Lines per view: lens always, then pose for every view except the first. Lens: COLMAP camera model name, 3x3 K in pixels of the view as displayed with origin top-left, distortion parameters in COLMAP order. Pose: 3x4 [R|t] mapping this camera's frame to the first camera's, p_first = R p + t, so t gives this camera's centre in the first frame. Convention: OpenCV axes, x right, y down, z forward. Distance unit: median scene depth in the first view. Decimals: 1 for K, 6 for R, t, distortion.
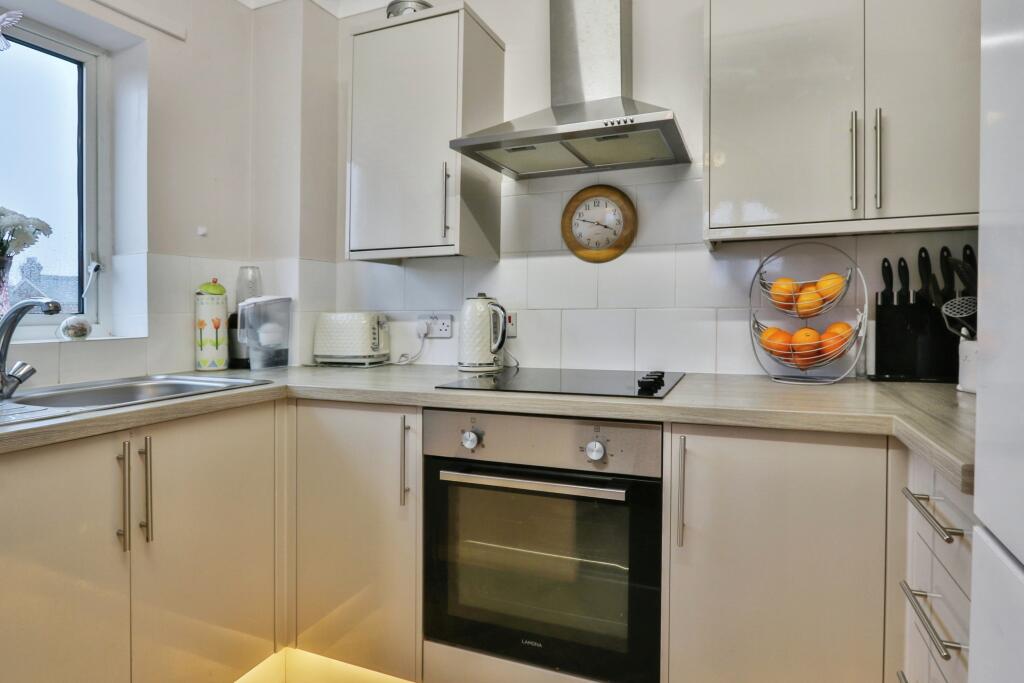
lens RADIAL K [[576.0, 0, 513.2], [0, 576.0, 314.7], [0, 0, 1]] dist [-0.064188, -0.000112]
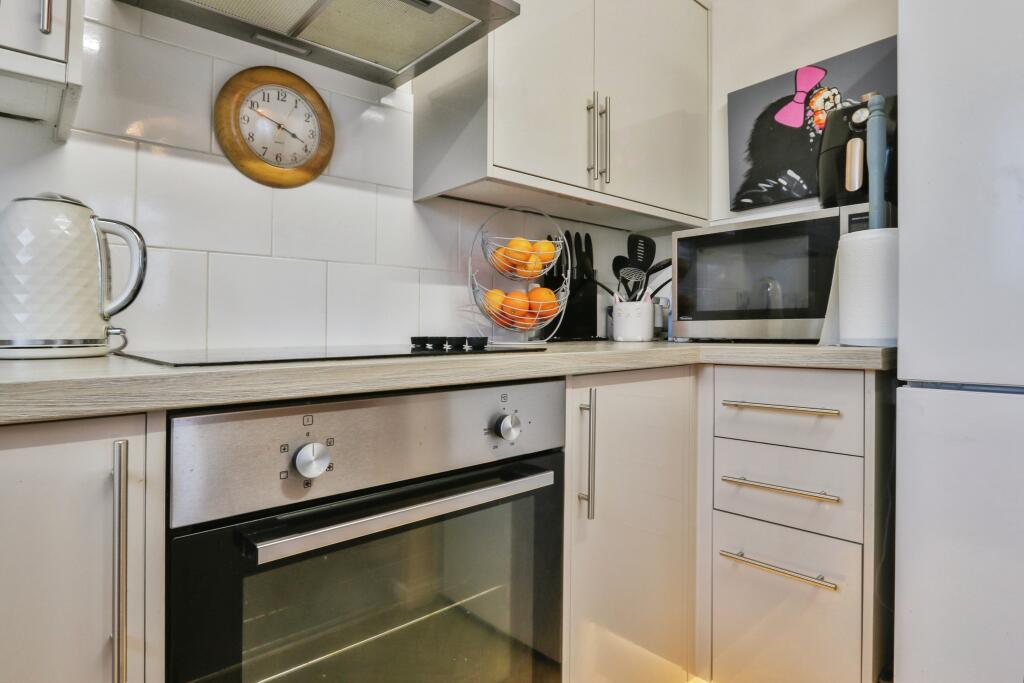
lens RADIAL K [[564.1, 0, 512.7], [0, 564.1, 334.3], [0, 0, 1]] dist [-0.001357, 0.000041]
pose [[0.421538, 0.002519, 0.906807, -0.333374], [0.011168, 0.999906, -0.007969, 0.089839], [-0.906742, 0.013486, 0.421470, 0.488569]]
